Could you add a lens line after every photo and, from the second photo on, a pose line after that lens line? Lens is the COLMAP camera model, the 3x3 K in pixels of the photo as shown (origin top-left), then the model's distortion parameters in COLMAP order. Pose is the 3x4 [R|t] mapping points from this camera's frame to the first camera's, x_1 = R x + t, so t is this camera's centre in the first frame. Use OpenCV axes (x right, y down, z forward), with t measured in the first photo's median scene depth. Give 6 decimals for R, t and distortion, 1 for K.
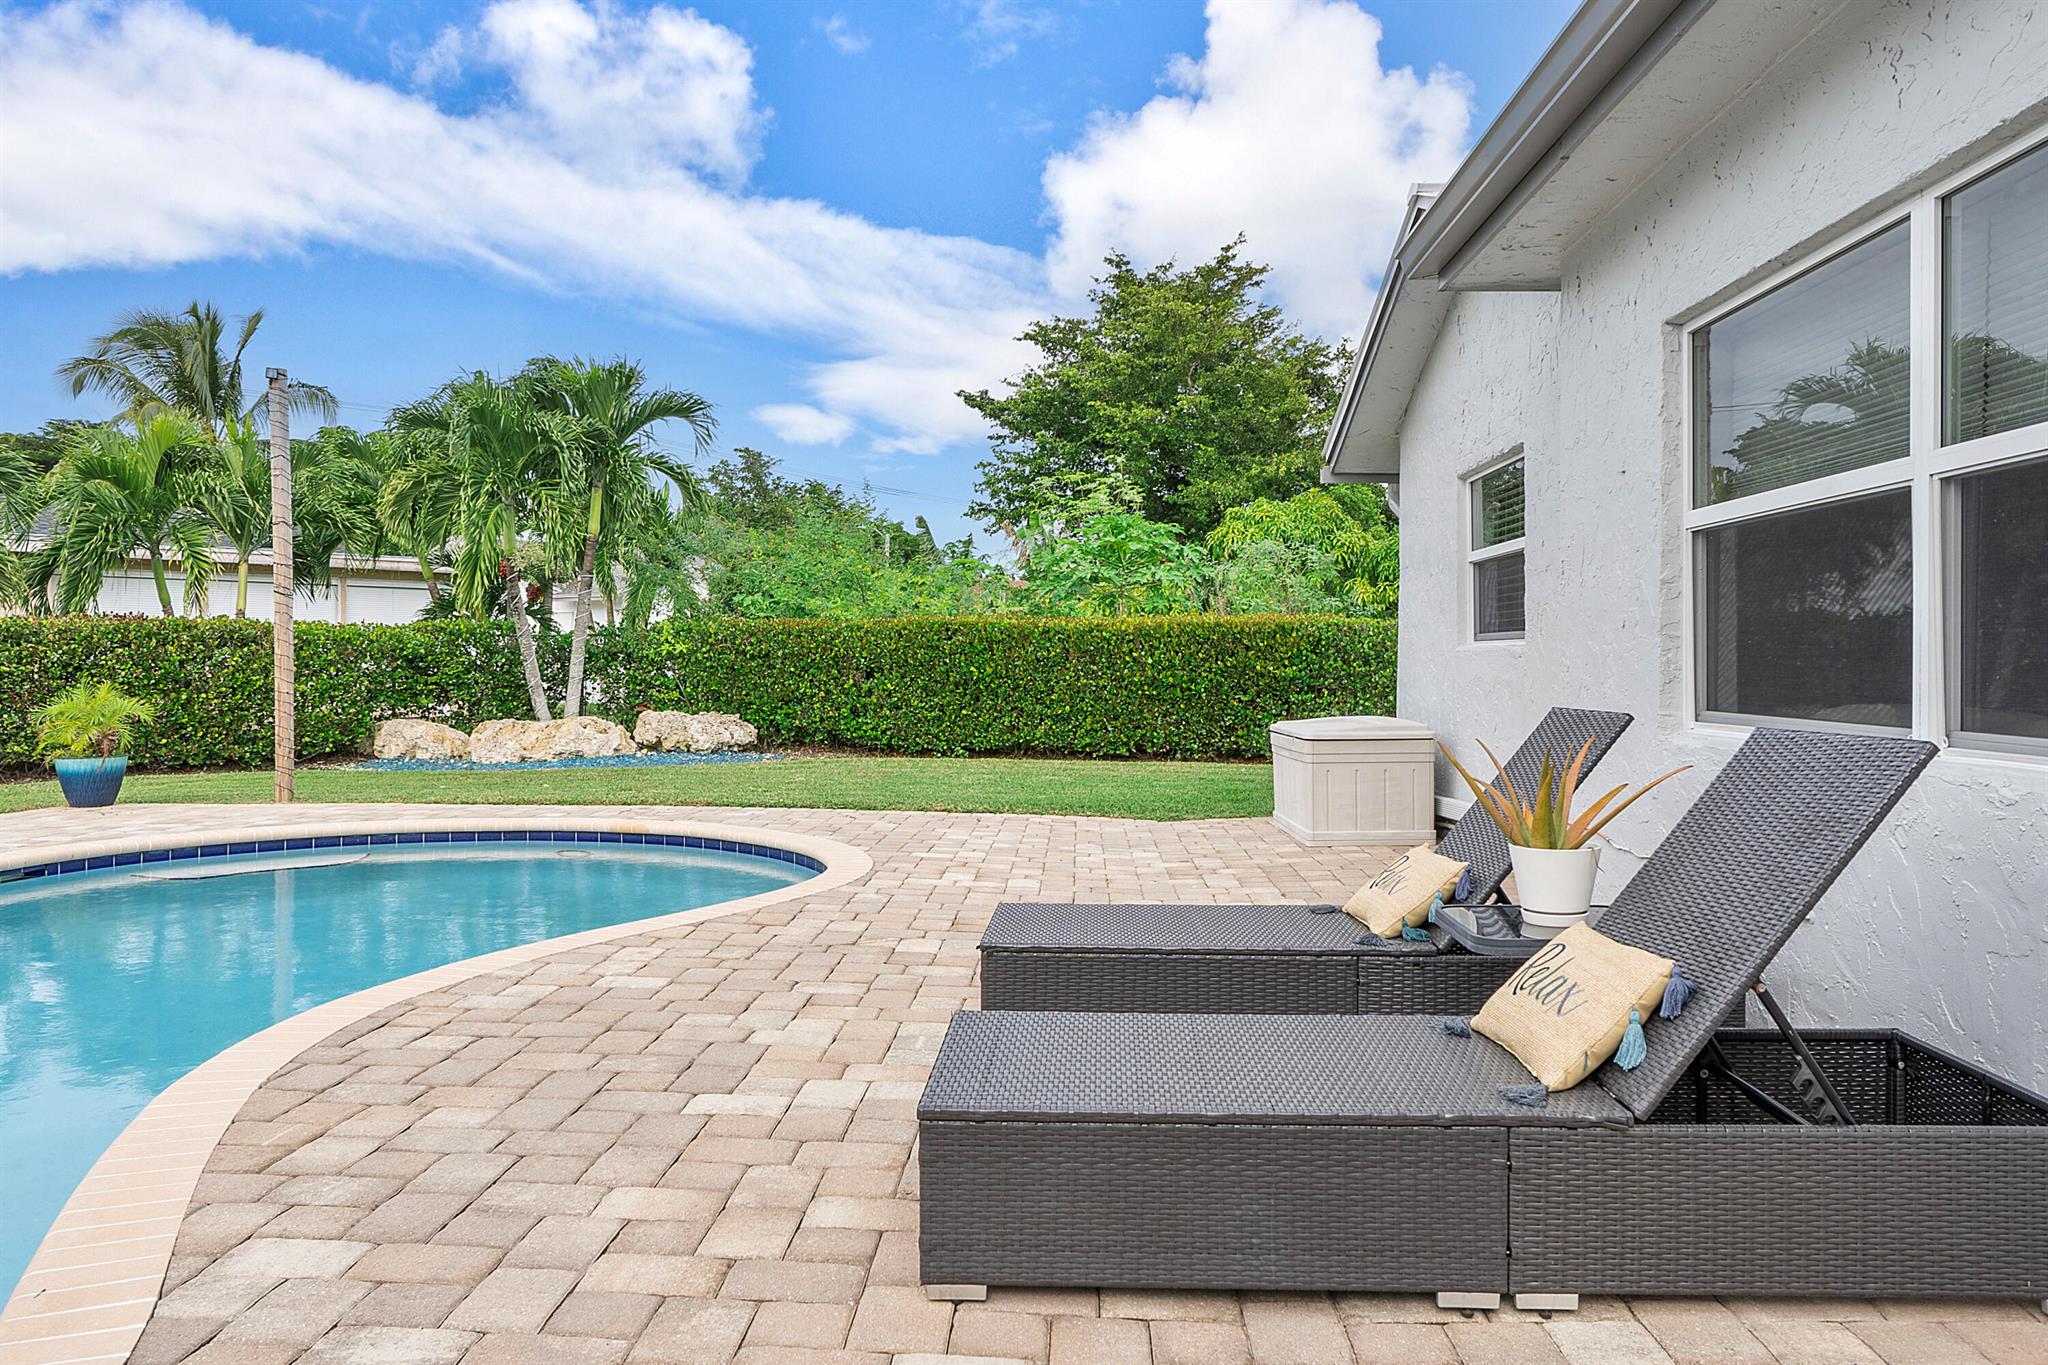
lens RADIAL K [[1499.1, 0, 1028.4], [0, 1499.1, 675.1], [0, 0, 1]] dist [-0.003292, 0.001782]
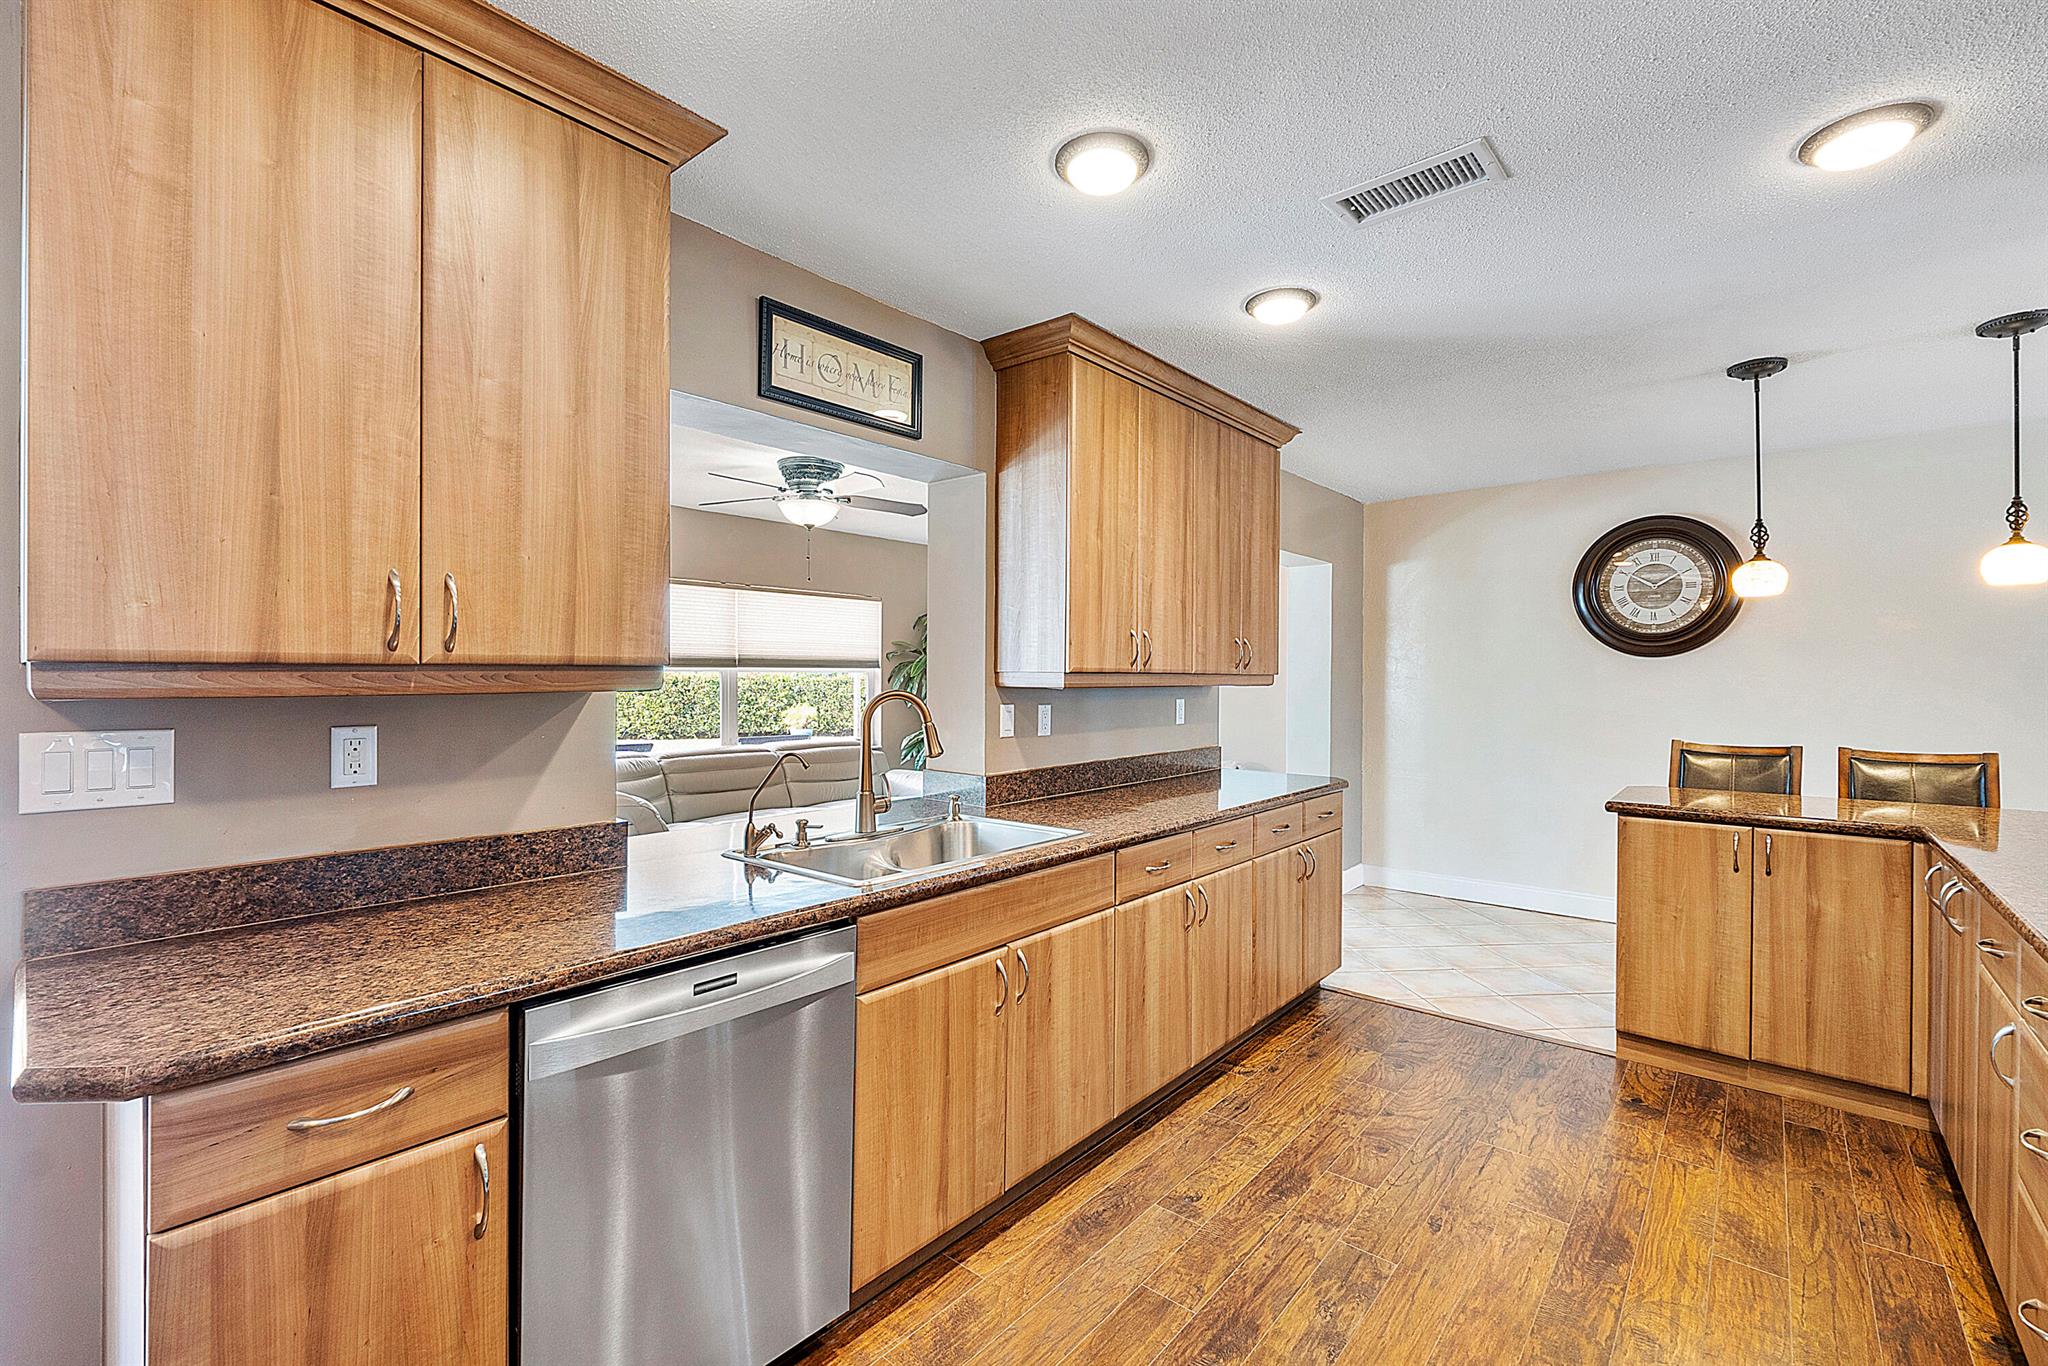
lens RADIAL K [[866.5, 0, 1024.4], [0, 866.5, 677.3], [0, 0, 1]] dist [-0.005790, -0.000969]
pose [[0.784934, -0.000476, -0.619579, 0.446285], [-0.007232, 0.999925, -0.009931, -0.019270], [0.619537, 0.012275, 0.784871, -0.016880]]
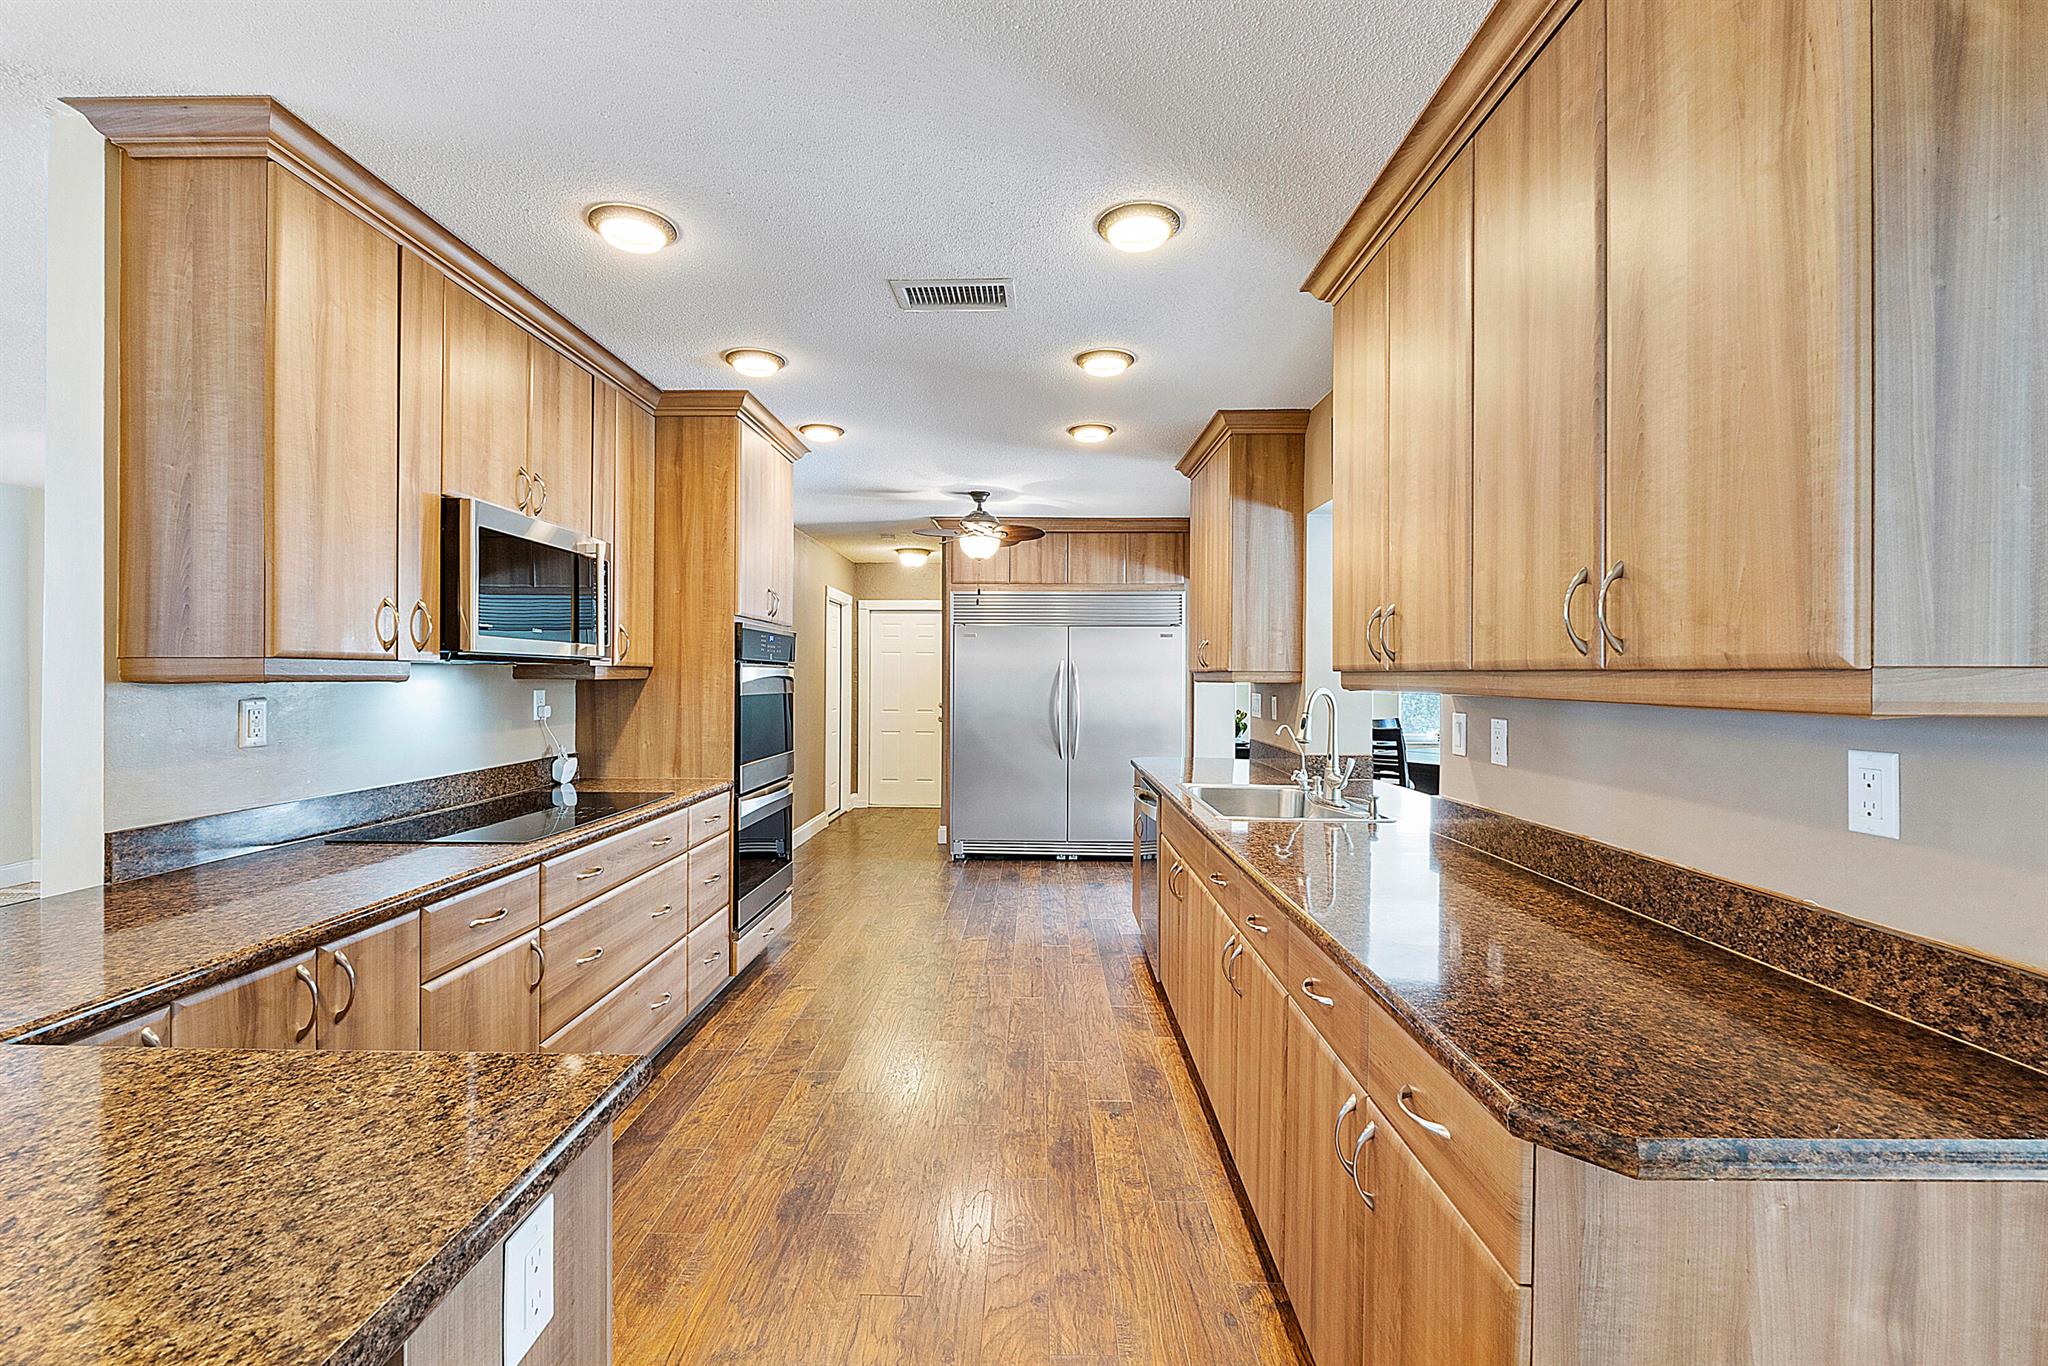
lens RADIAL K [[866.5, 0, 1021.4], [0, 866.5, 680.6], [0, 0, 1]] dist [-0.005790, -0.000969]
pose [[-0.999663, -0.011042, -0.023502, 0.407886], [-0.011413, 0.999811, 0.015707, -0.022034], [0.023324, 0.015970, -0.999600, 0.246398]]
